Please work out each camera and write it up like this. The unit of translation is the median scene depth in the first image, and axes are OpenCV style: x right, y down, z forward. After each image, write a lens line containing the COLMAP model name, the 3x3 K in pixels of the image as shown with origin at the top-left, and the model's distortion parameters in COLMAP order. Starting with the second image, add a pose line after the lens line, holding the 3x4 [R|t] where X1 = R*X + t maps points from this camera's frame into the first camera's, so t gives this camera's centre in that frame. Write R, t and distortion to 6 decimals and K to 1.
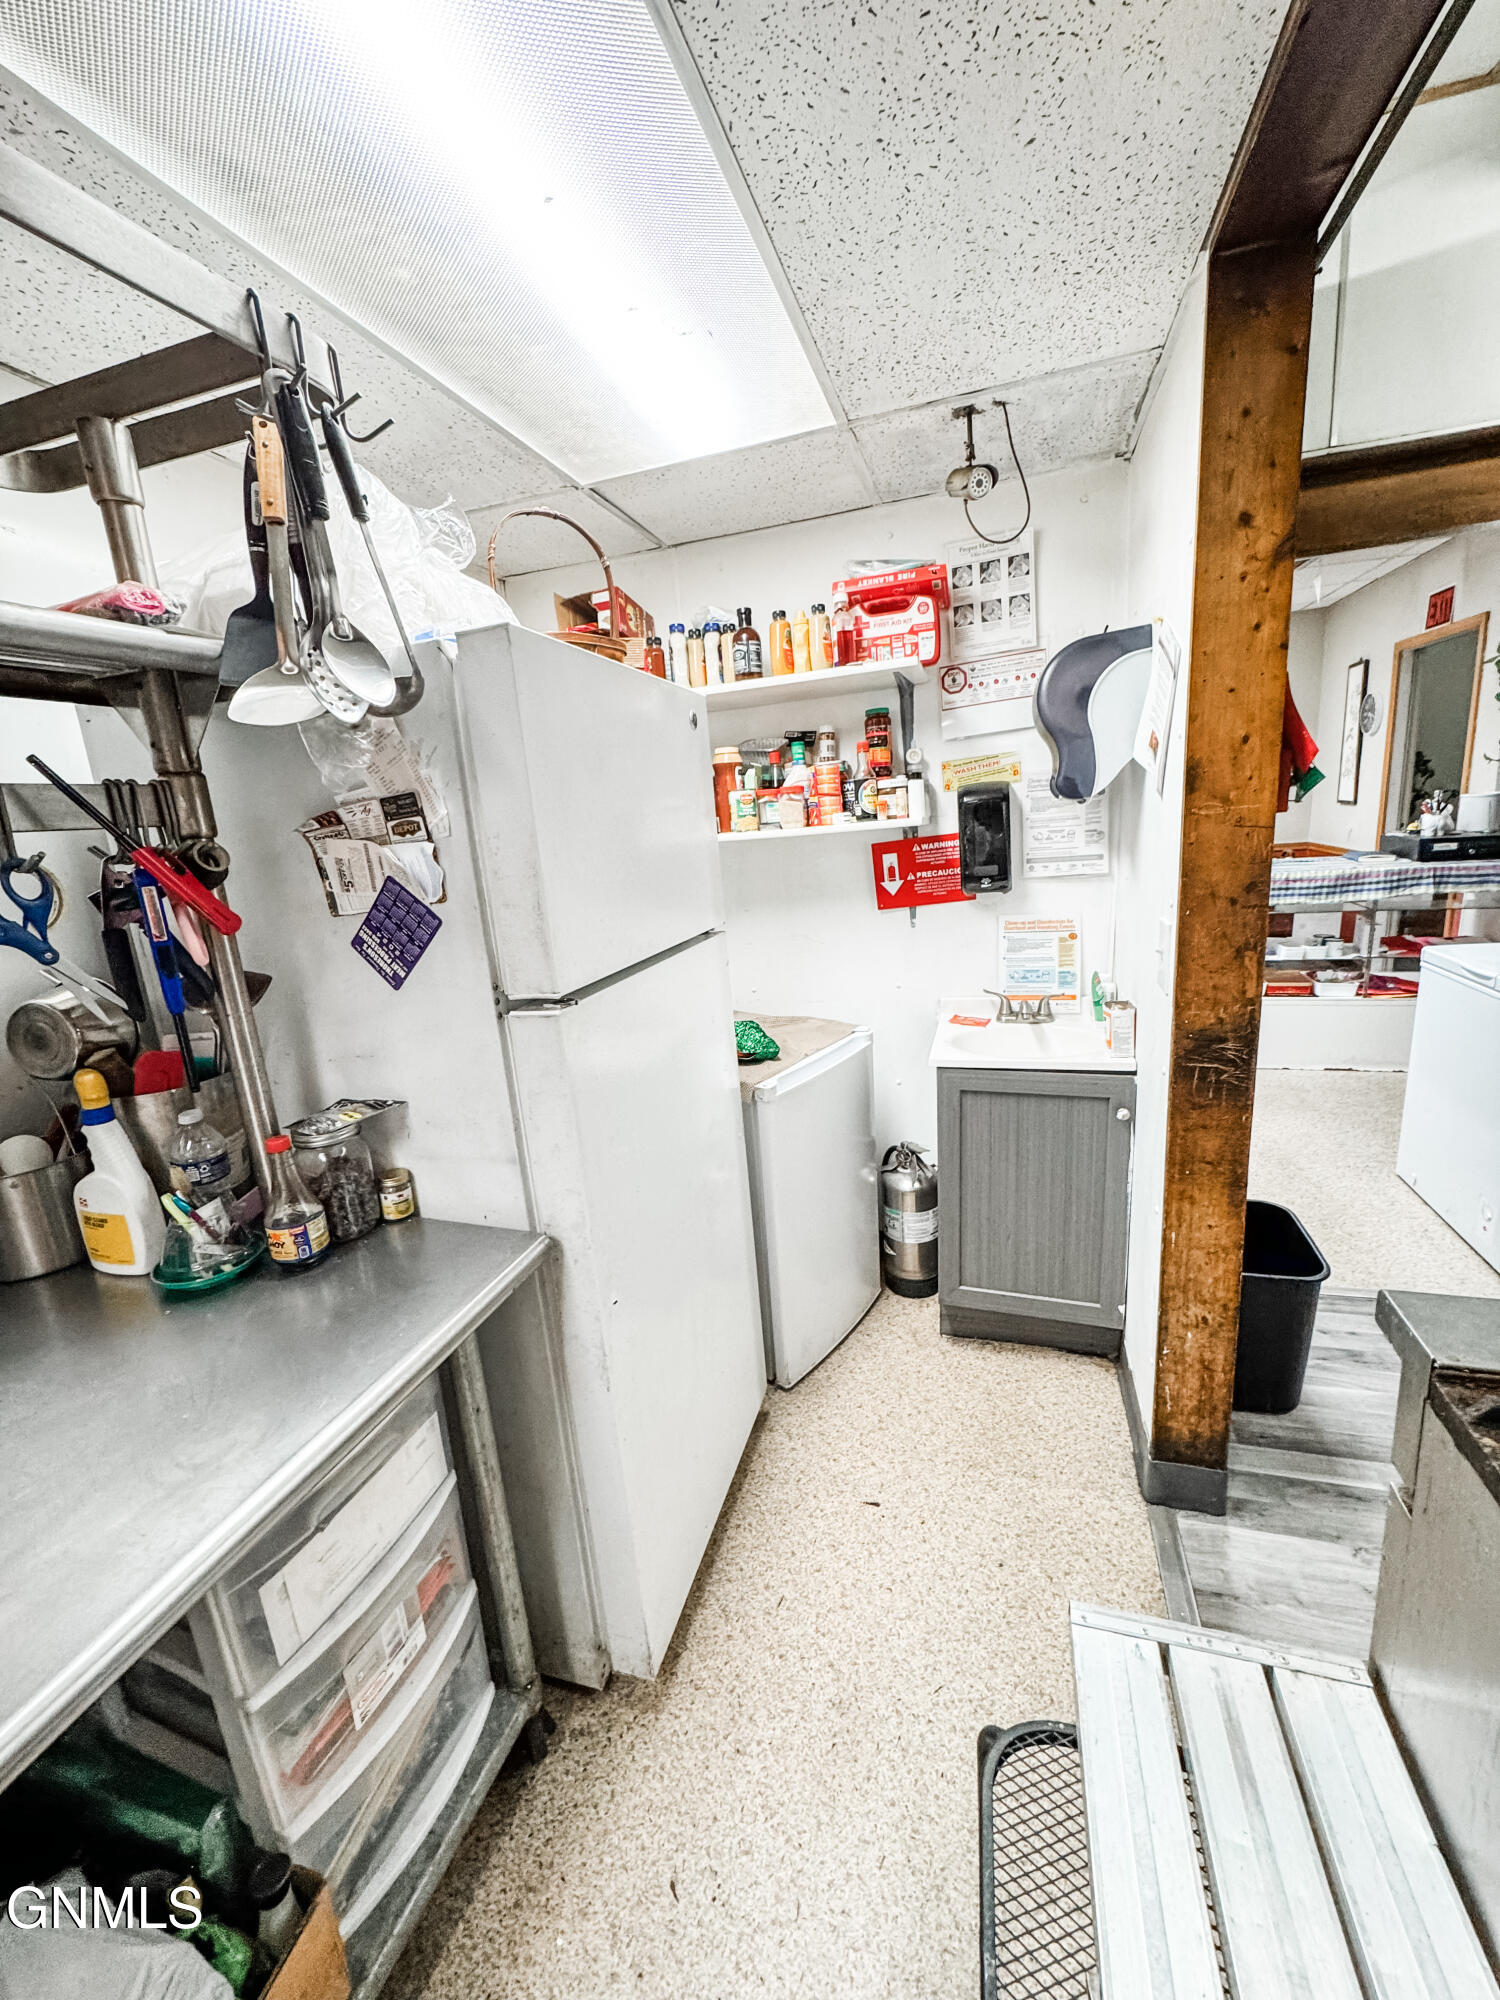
lens RADIAL K [[795.9, 0, 749.4], [0, 795.9, 998.0], [0, 0, 1]] dist [-0.002930, 0.000187]
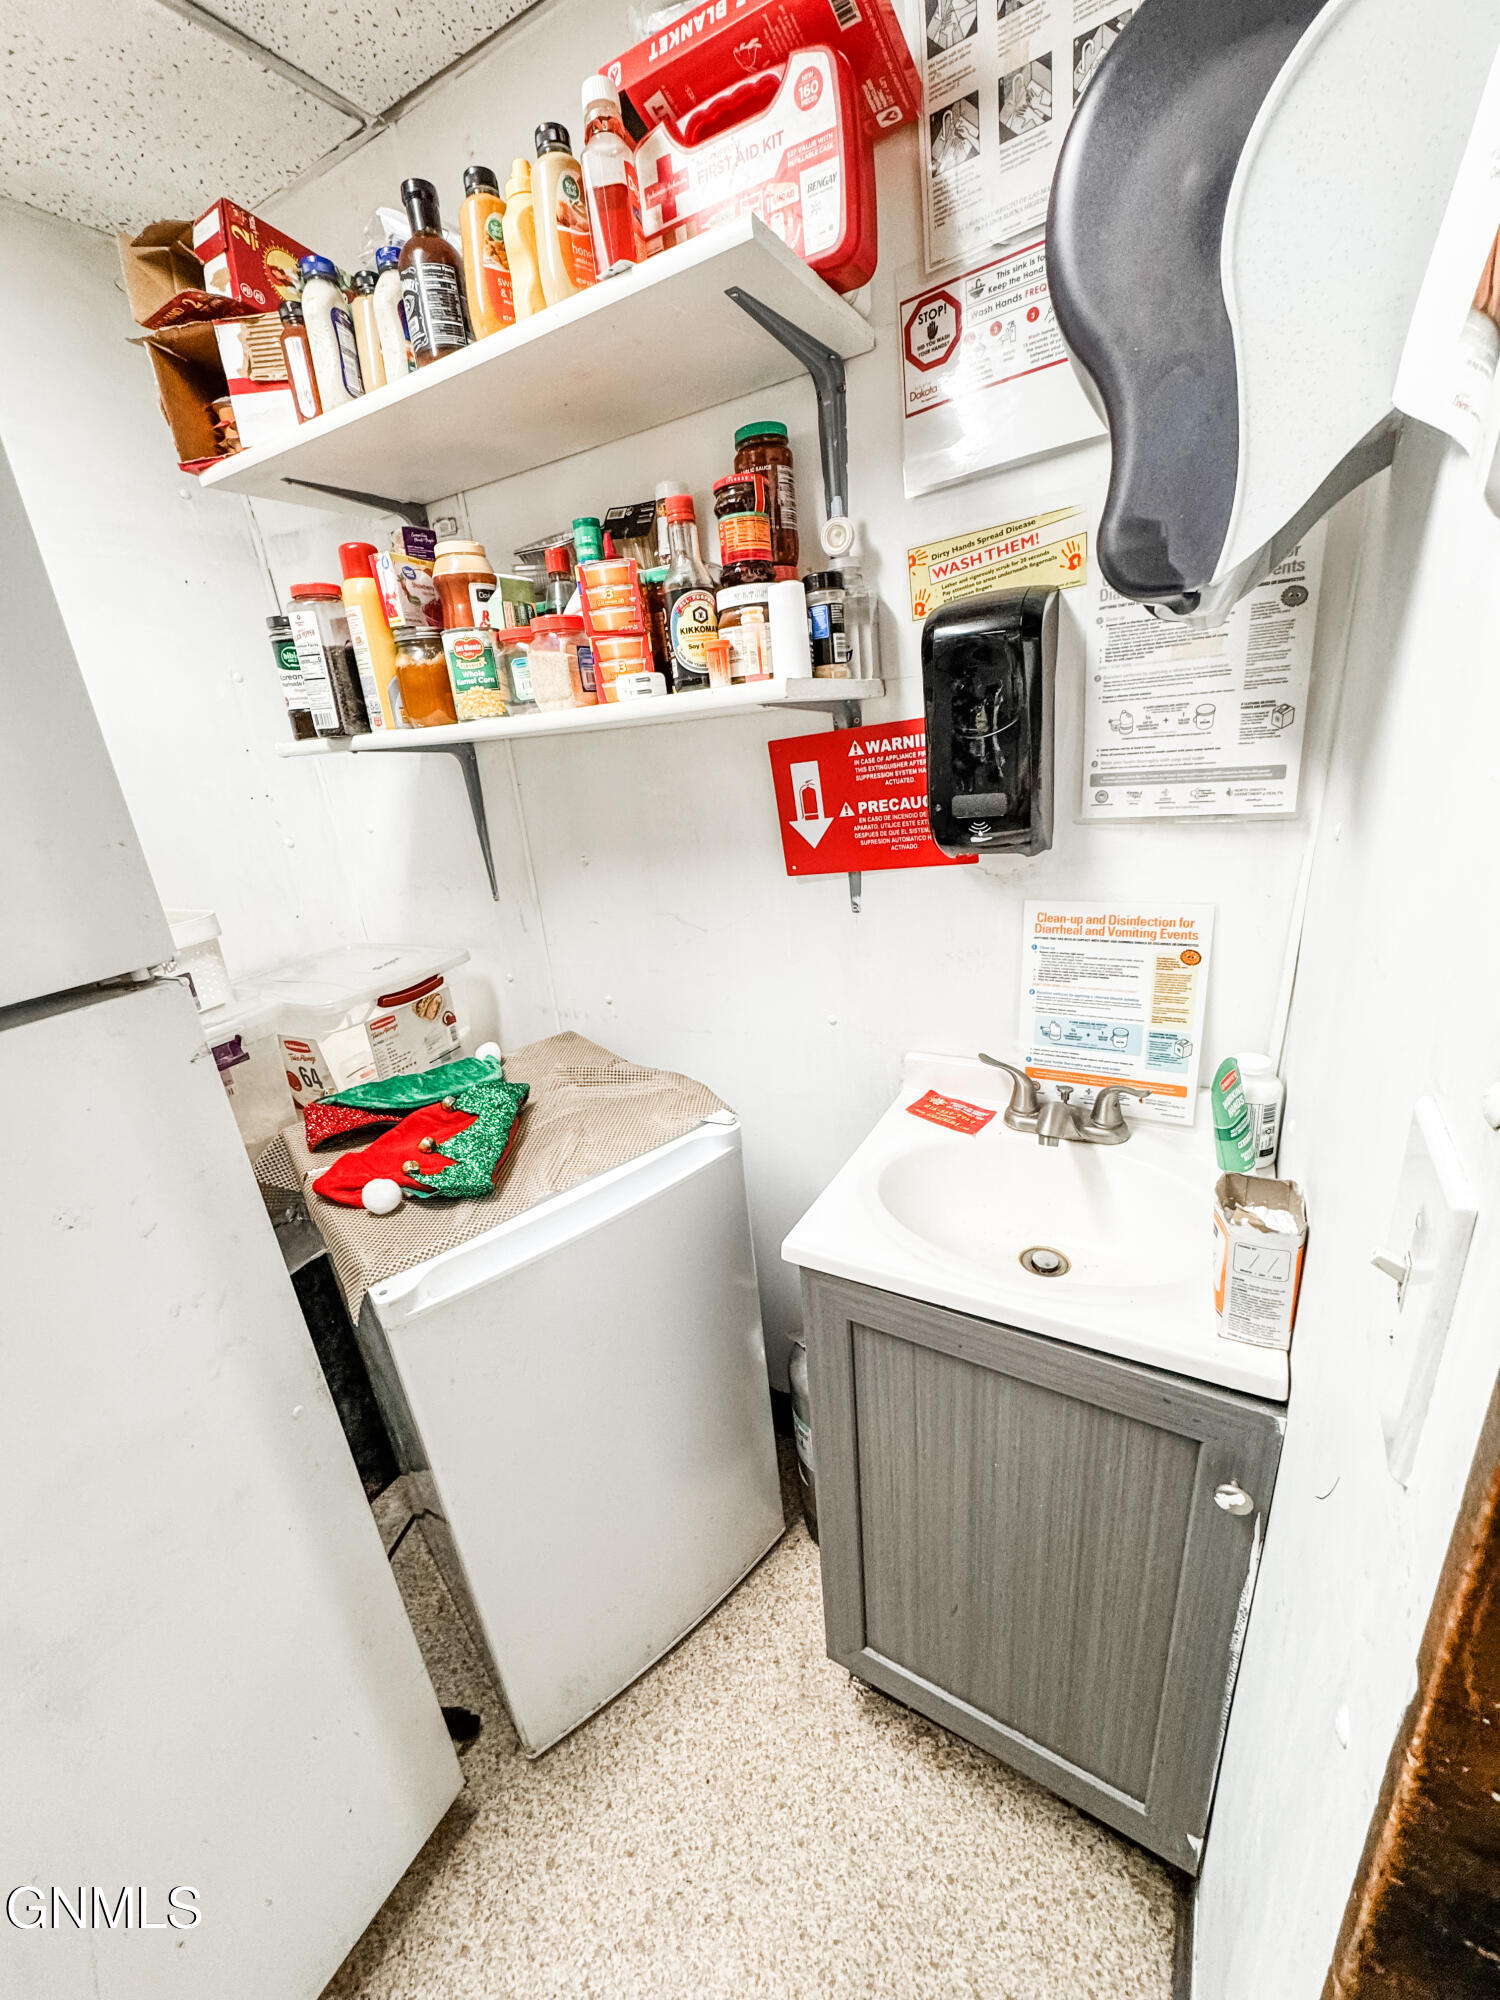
lens RADIAL K [[795.9, 0, 754.9], [0, 795.9, 996.6], [0, 0, 1]] dist [-0.002930, 0.000187]
pose [[0.976200, 0.057950, -0.208986, 0.269646], [-0.030143, 0.990541, 0.133869, -0.109112], [0.214767, -0.124383, 0.968713, 0.532053]]
